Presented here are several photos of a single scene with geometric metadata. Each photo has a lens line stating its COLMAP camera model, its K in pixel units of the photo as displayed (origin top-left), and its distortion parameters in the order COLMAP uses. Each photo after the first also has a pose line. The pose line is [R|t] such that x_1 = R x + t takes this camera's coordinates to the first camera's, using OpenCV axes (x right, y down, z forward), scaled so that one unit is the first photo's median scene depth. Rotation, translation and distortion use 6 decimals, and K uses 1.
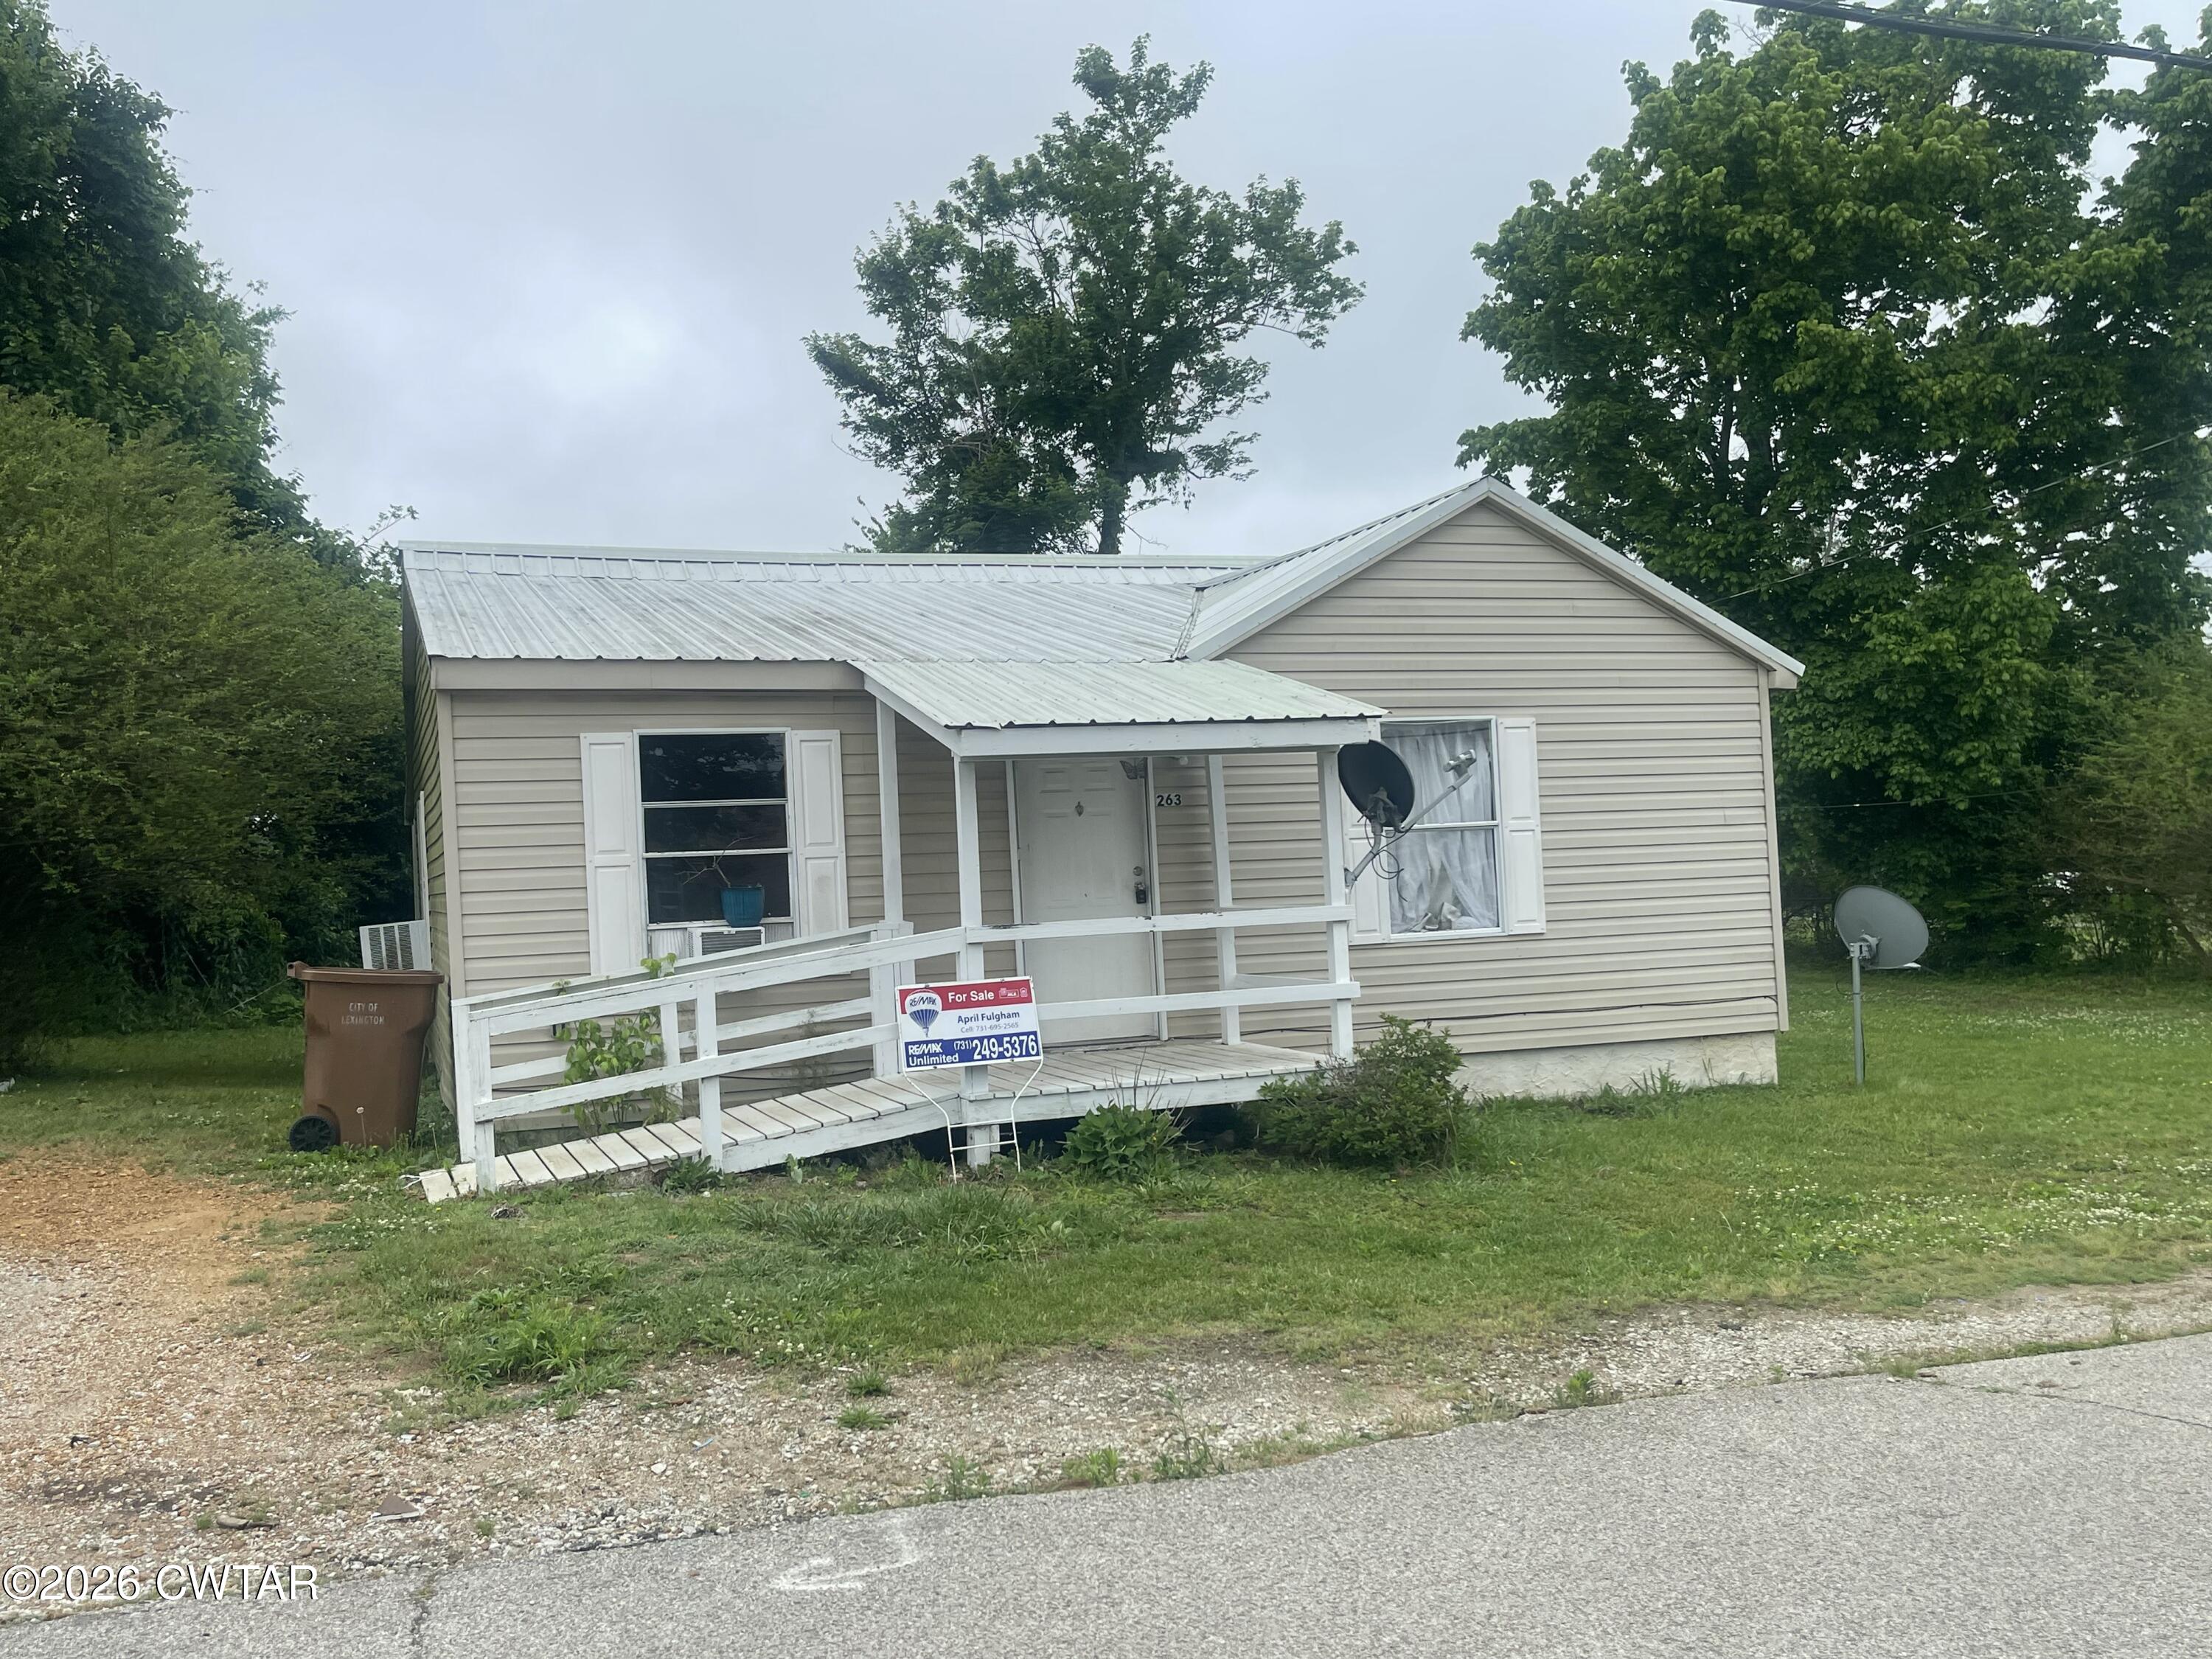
lens RADIAL K [[1964.0, 0, 1106.0], [0, 1964.0, 829.5], [0, 0, 1]] dist [0.055909, -0.028985]
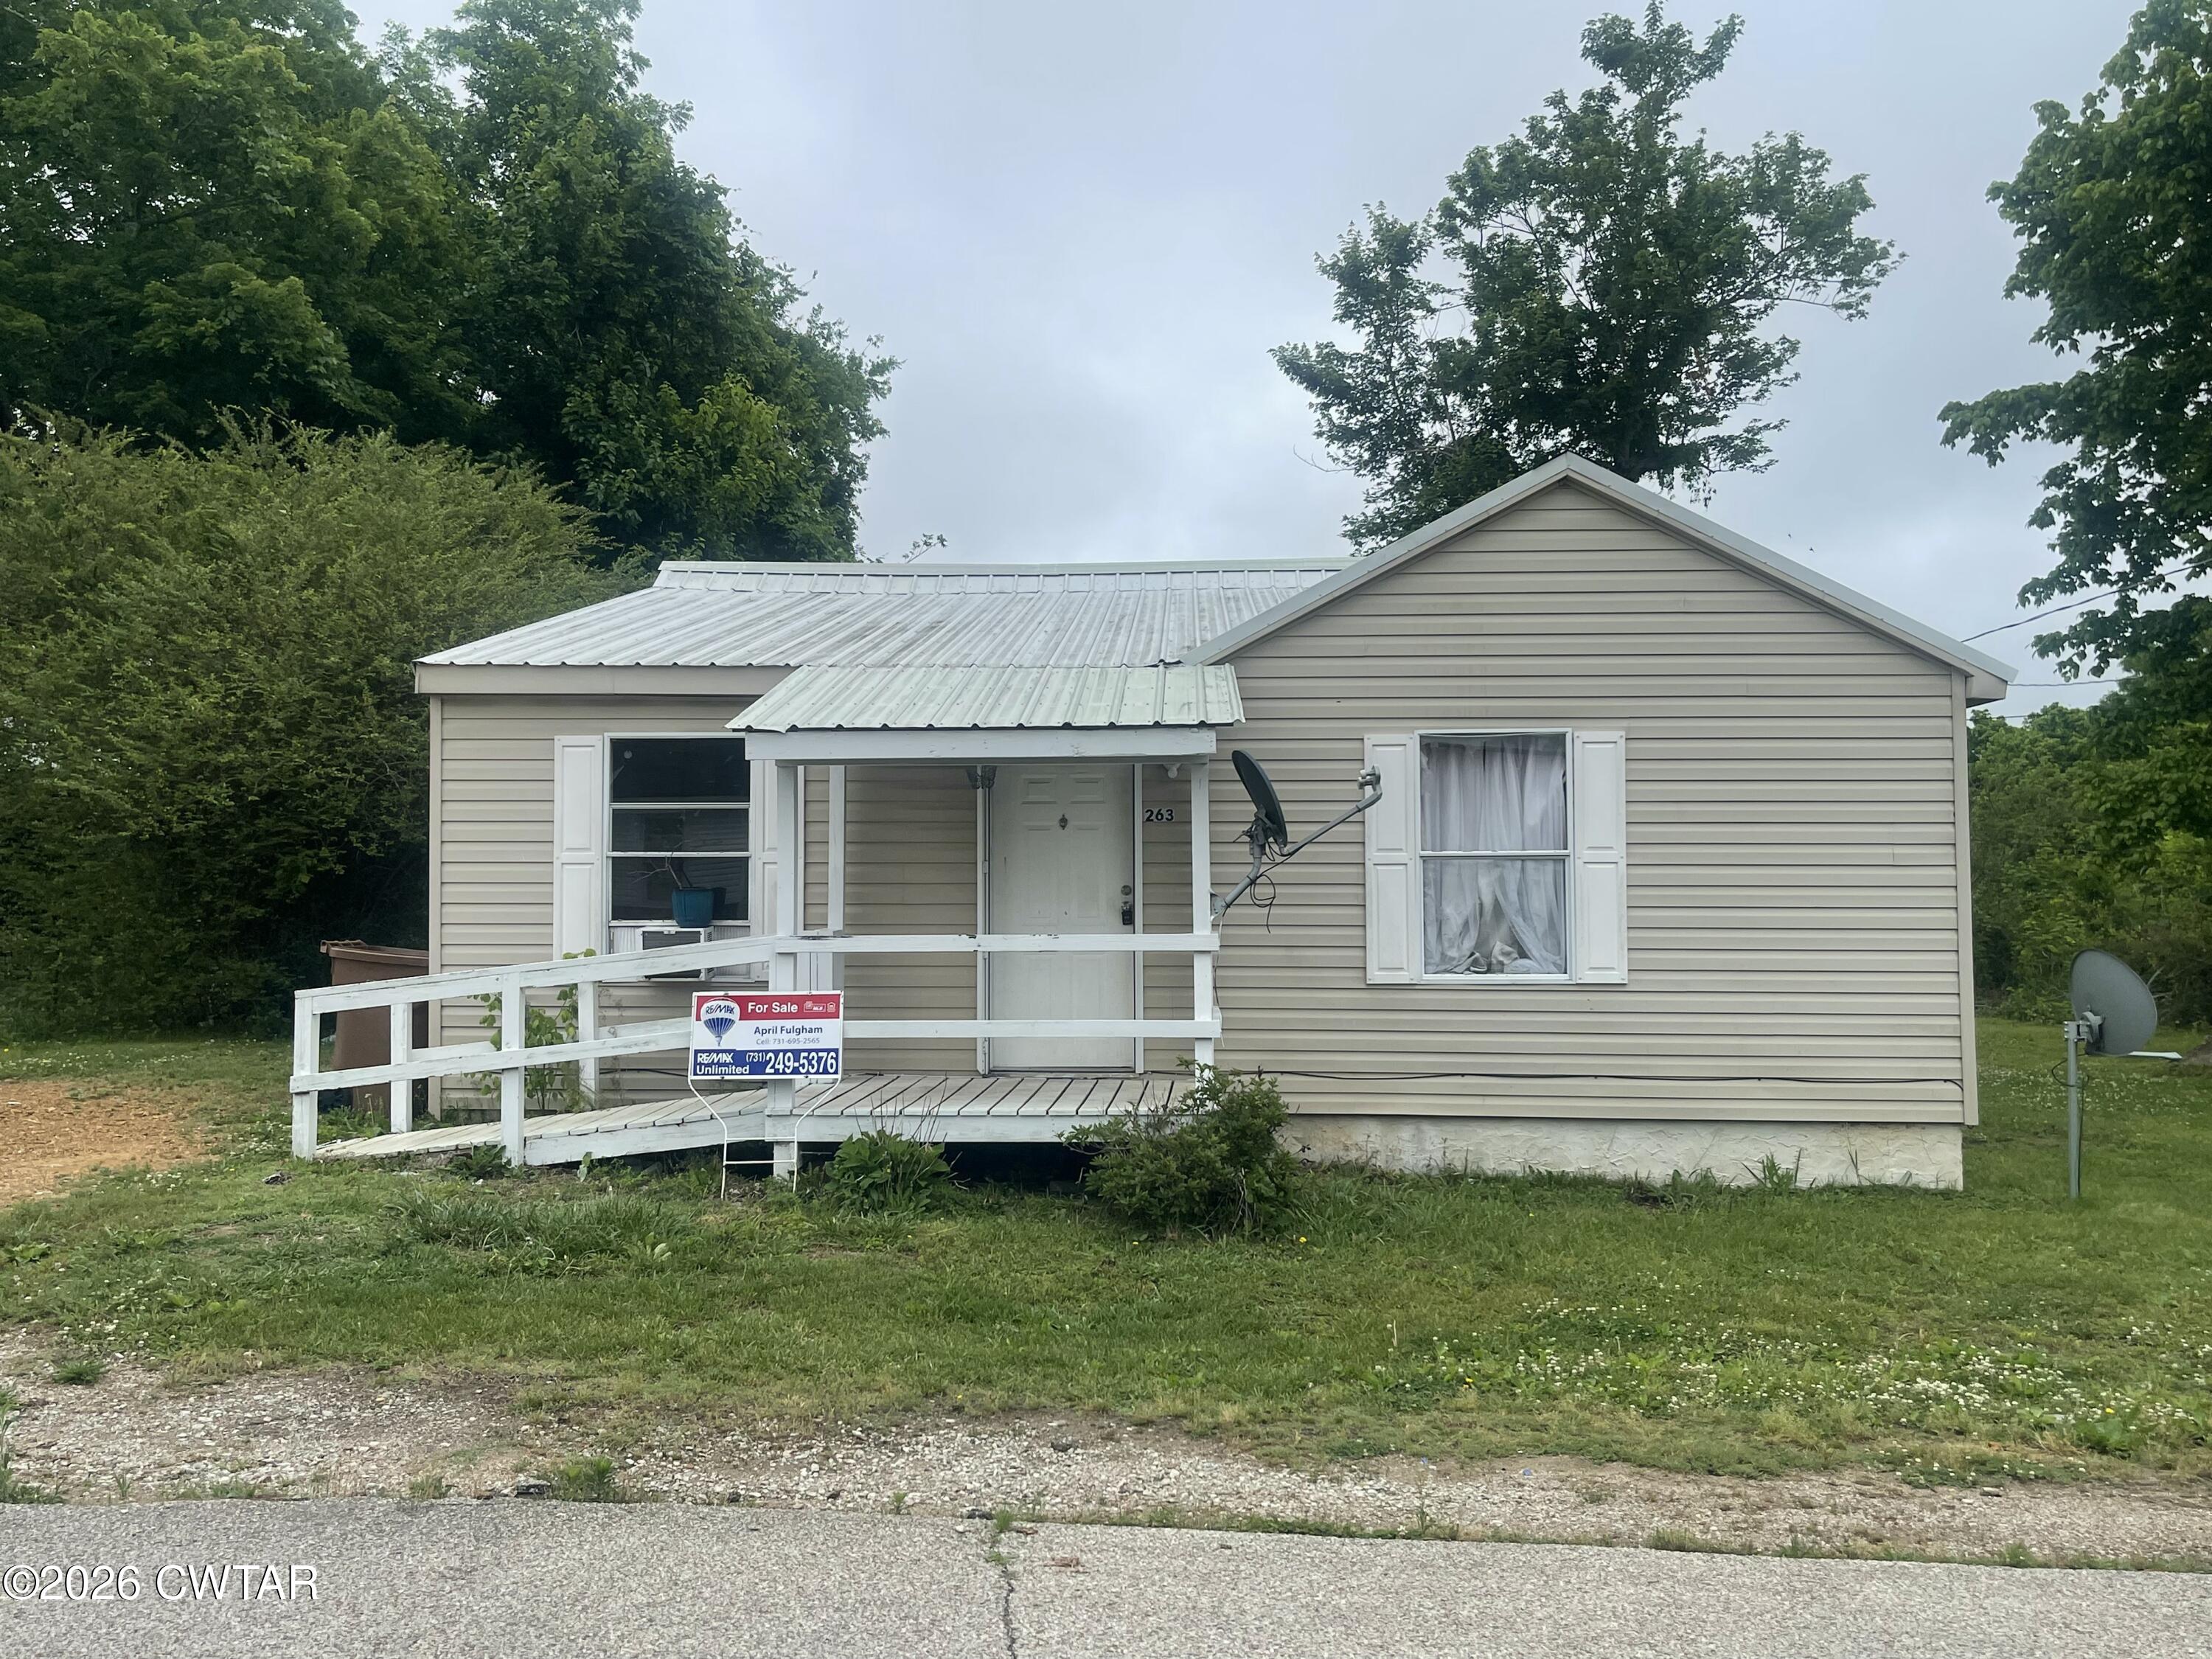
lens RADIAL K [[1967.4, 0, 1106.0], [0, 1967.4, 829.5], [0, 0, 1]] dist [0.041292, -0.024557]
pose [[0.918755, 0.028081, -0.393828, 0.350661], [-0.032356, 0.999468, -0.004219, -0.003339], [0.393500, 0.016619, 0.919174, 0.126667]]
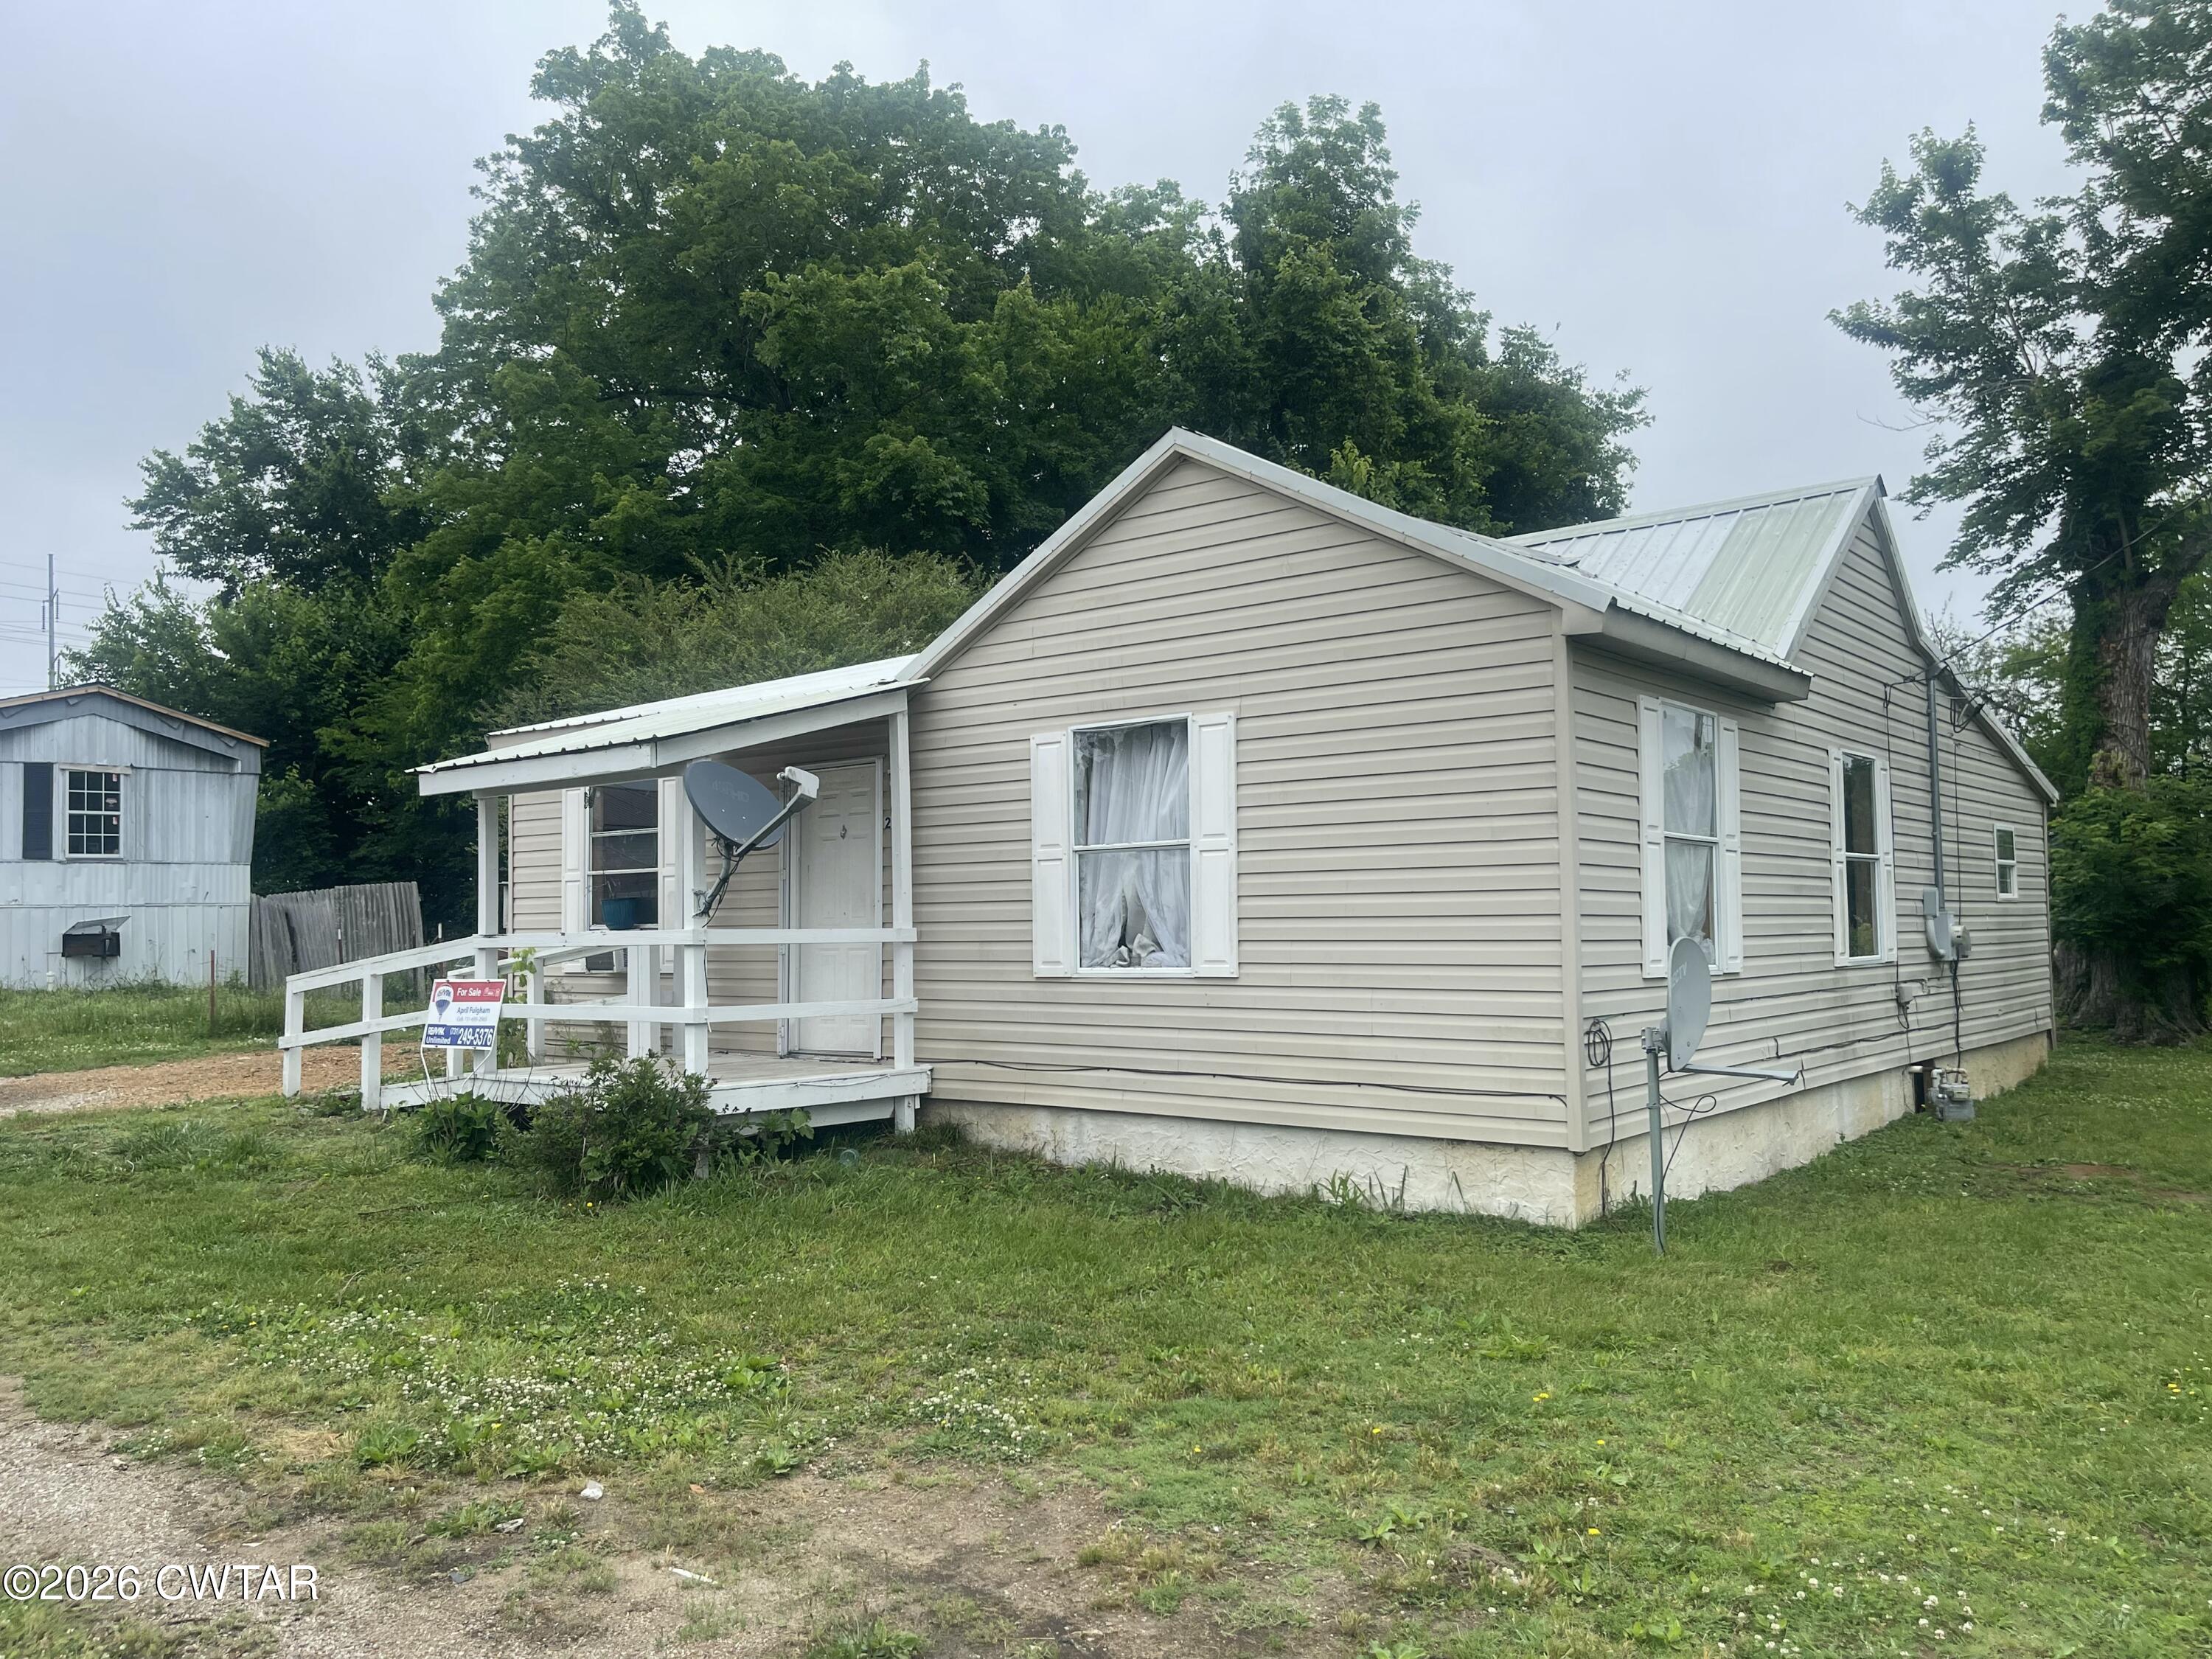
lens RADIAL K [[1735.7, 0, 1106.0], [0, 1735.7, 829.5], [0, 0, 1]] dist [0.073067, -0.002556]
pose [[0.510284, -0.011896, -0.859924, 0.806467], [0.007397, 0.999928, -0.009444, -0.001878], [0.859974, -0.001542, 0.510335, 0.593251]]
